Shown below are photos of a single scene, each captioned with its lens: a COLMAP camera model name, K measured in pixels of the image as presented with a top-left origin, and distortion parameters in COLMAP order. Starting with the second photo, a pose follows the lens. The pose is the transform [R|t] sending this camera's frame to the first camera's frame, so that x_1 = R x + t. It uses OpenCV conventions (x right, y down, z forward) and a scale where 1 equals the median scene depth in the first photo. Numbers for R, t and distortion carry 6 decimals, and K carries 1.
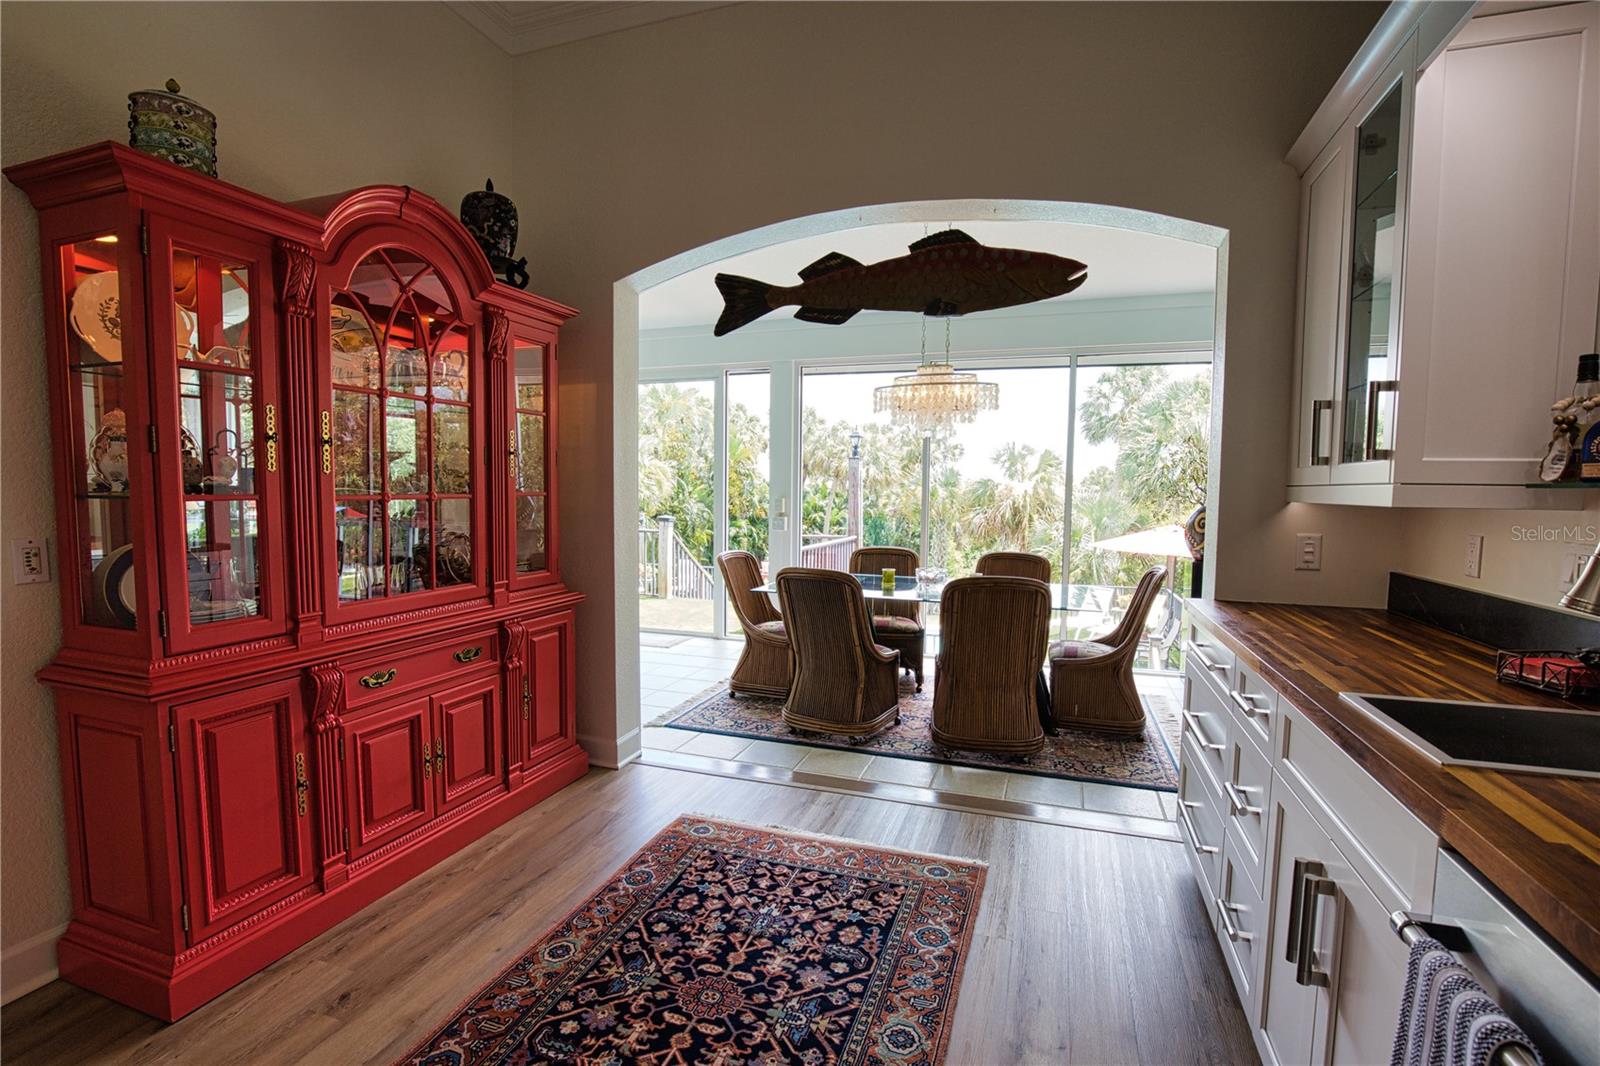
lens RADIAL K [[731.0, 0, 811.0], [0, 731.0, 542.9], [0, 0, 1]] dist [-0.035539, 0.006479]
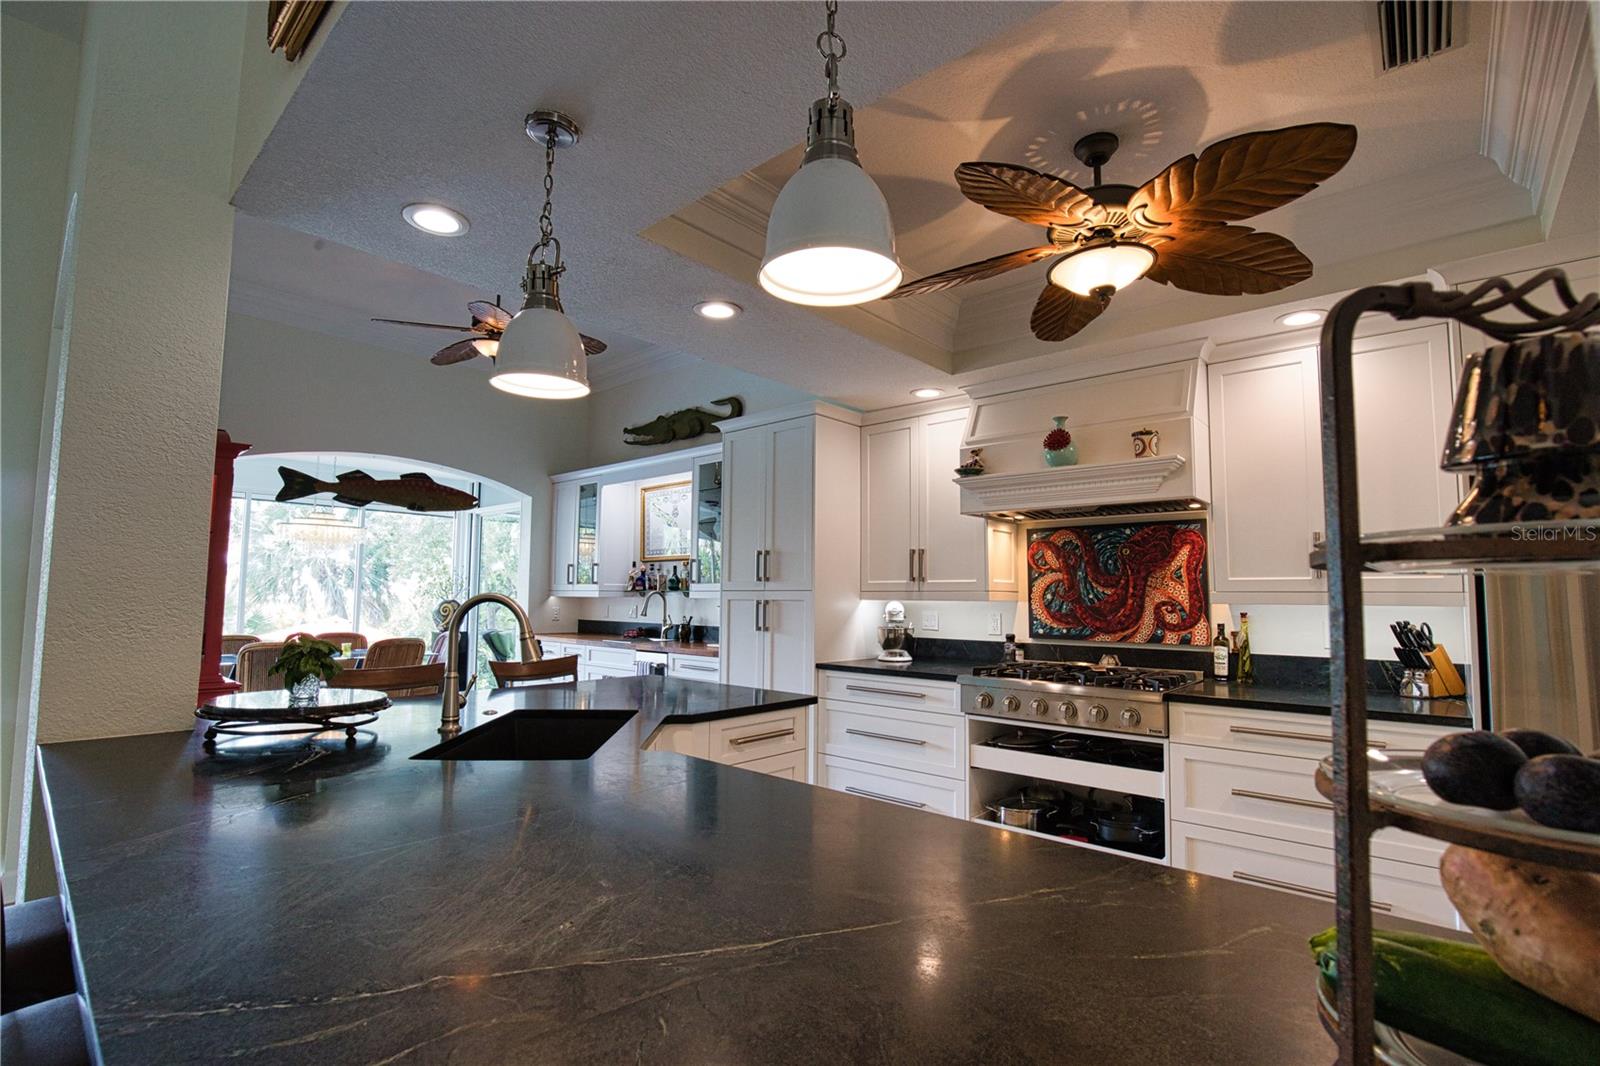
lens RADIAL K [[731.0, 0, 804.6], [0, 731.0, 539.4], [0, 0, 1]] dist [-0.035539, 0.006479]
pose [[0.388241, 0.062264, 0.919452, -1.373328], [0.065980, 0.993276, -0.095124, 0.051734], [-0.919193, 0.097597, 0.381522, -0.883941]]
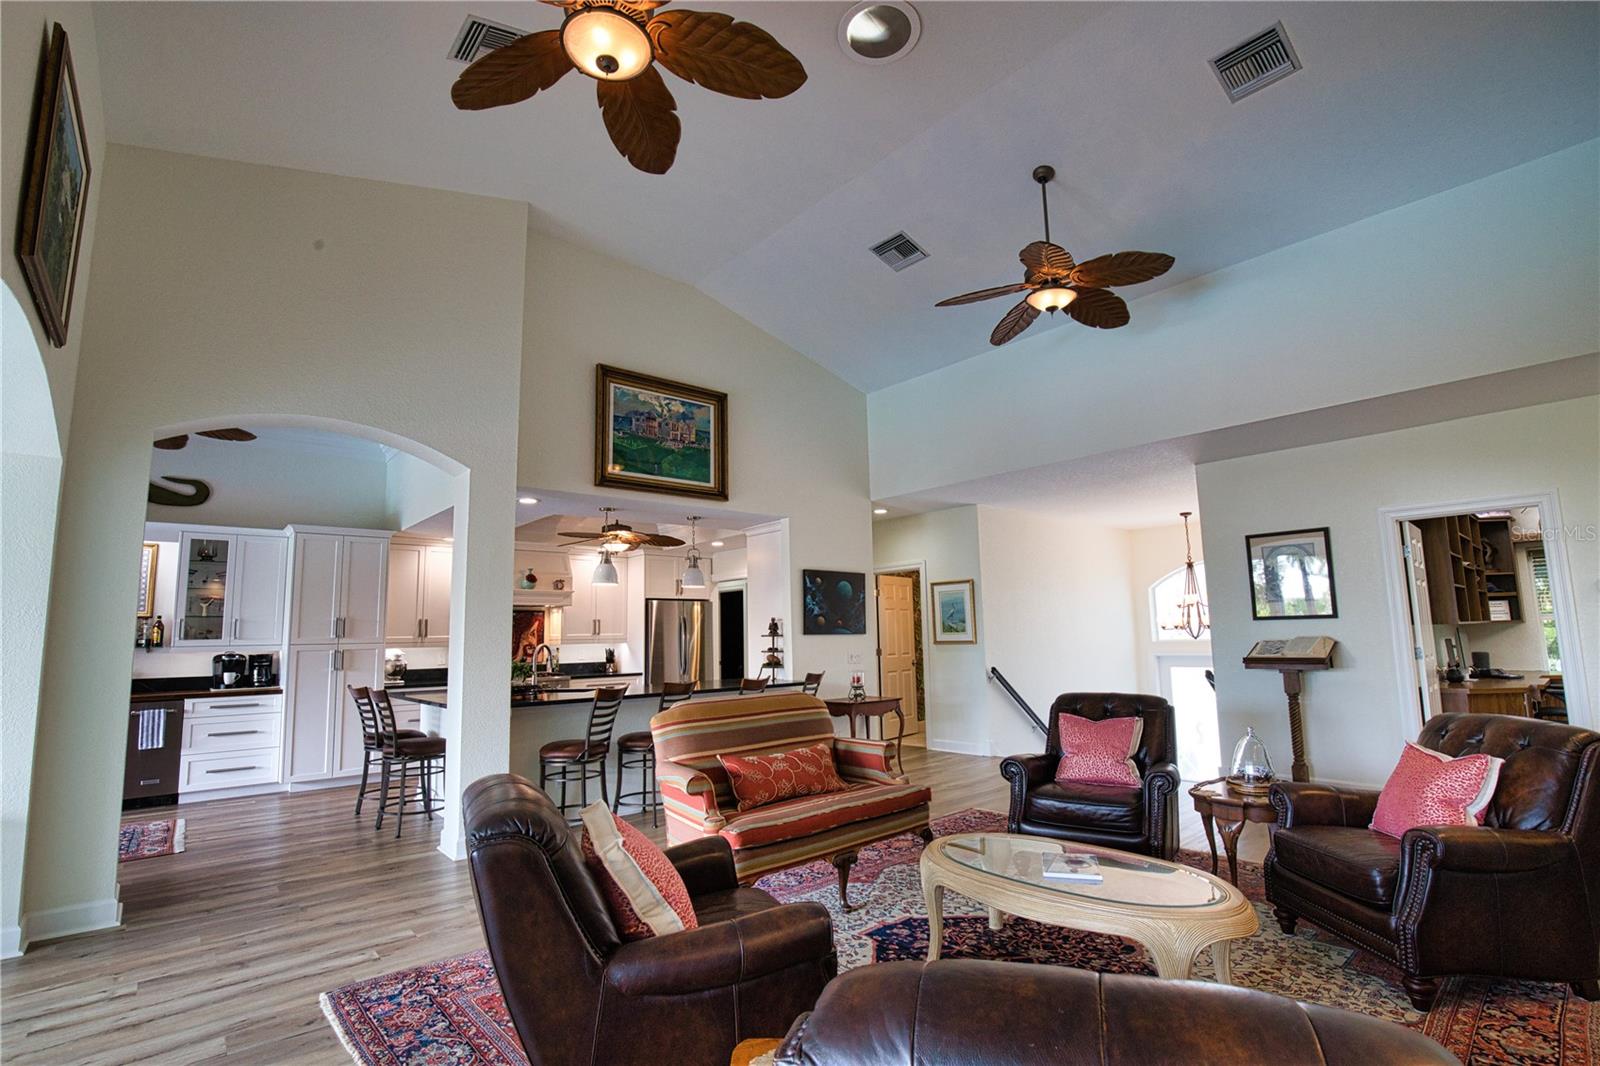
lens RADIAL K [[731.0, 0, 806.1], [0, 731.0, 543.5], [0, 0, 1]] dist [-0.035539, 0.006479]
pose [[-0.864831, 0.071592, 0.496933, -2.523225], [0.051039, 0.997190, -0.054838, -0.117758], [-0.499462, -0.022063, -0.866055, 1.129494]]
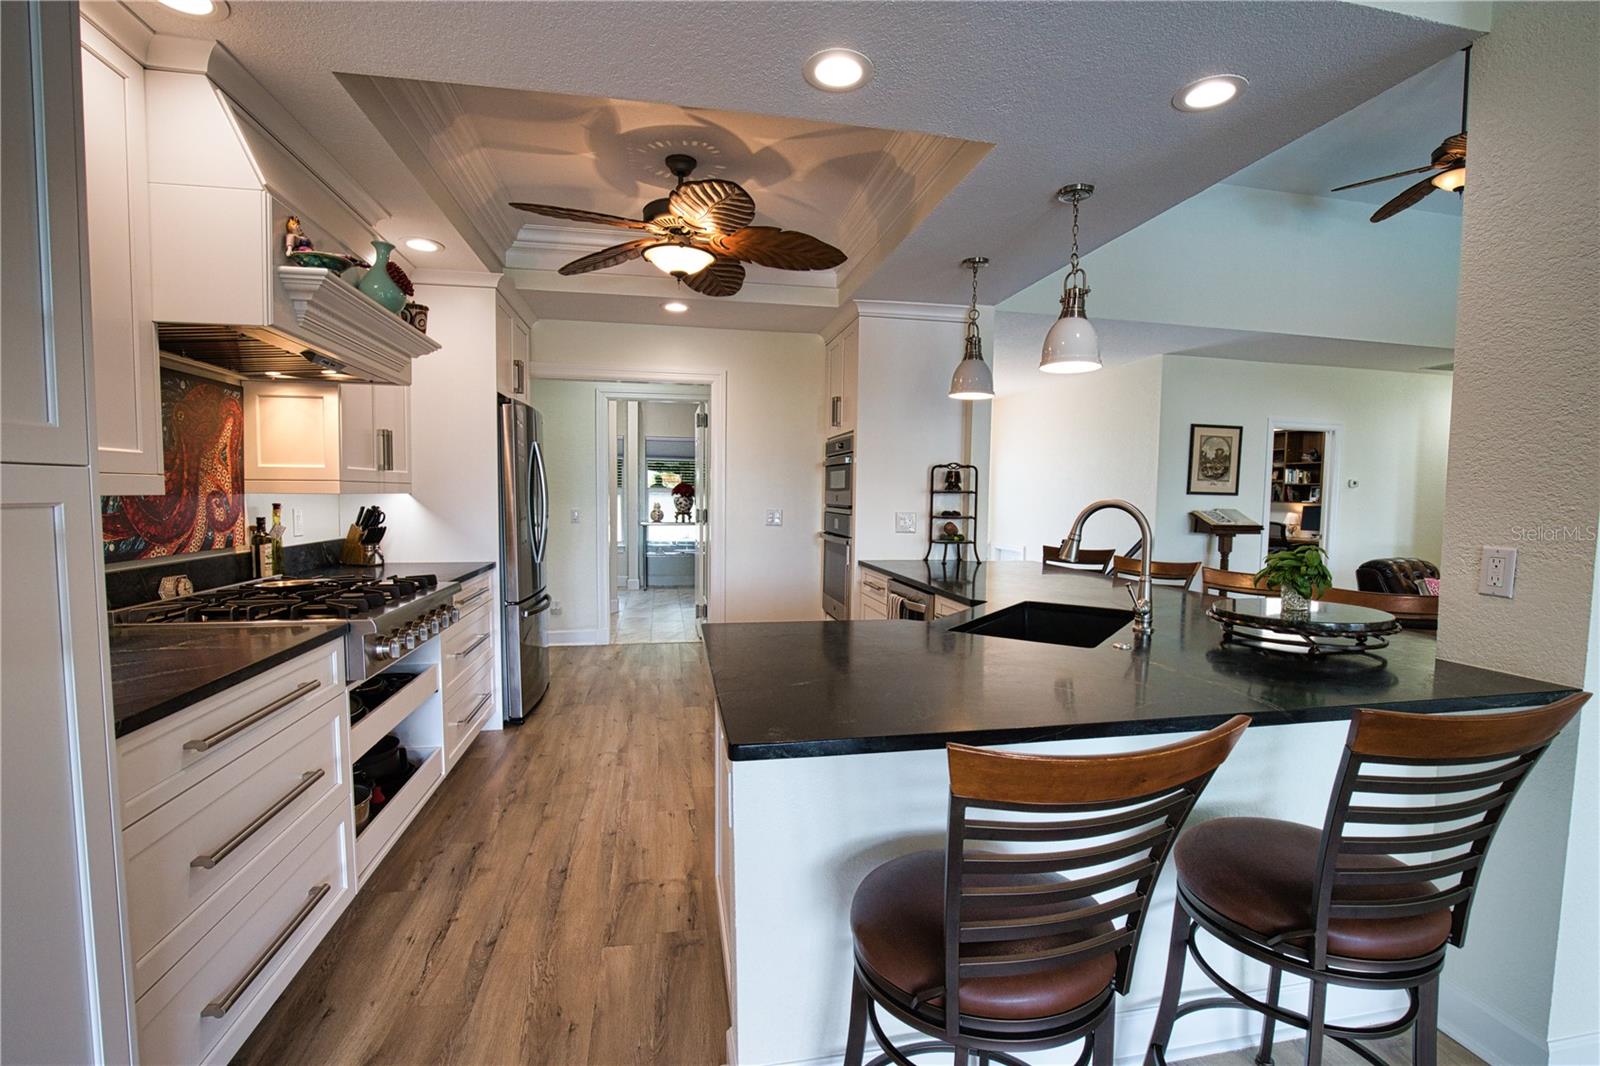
lens RADIAL K [[731.0, 0, 809.1], [0, 731.0, 545.0], [0, 0, 1]] dist [-0.035539, 0.006479]
pose [[-0.866910, 0.012300, -0.498313, -0.132881], [-0.060768, 0.989631, 0.130144, -0.018200], [0.494747, 0.143104, -0.857174, 0.218744]]
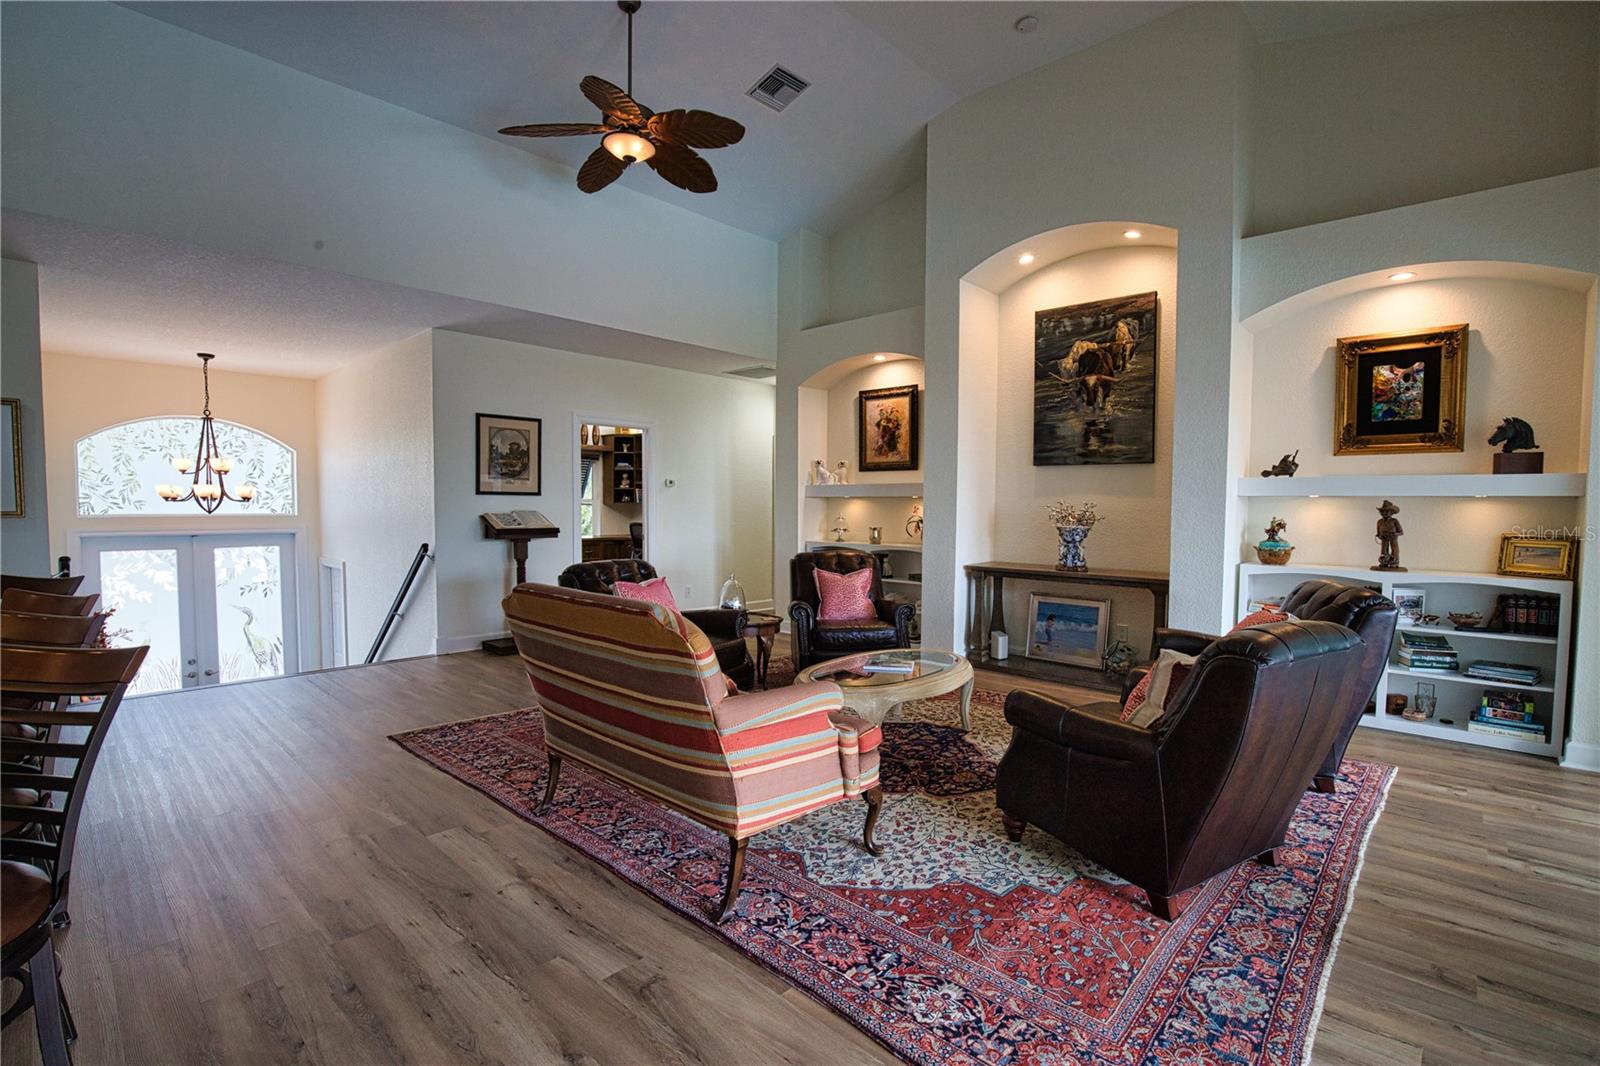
lens RADIAL K [[731.0, 0, 810.1], [0, 731.0, 541.8], [0, 0, 1]] dist [-0.035539, 0.006479]
pose [[-0.408117, 0.032686, -0.912344, -0.970359], [-0.079546, 0.994285, 0.071204, -0.038982], [0.909458, 0.101633, -0.403184, 0.493467]]
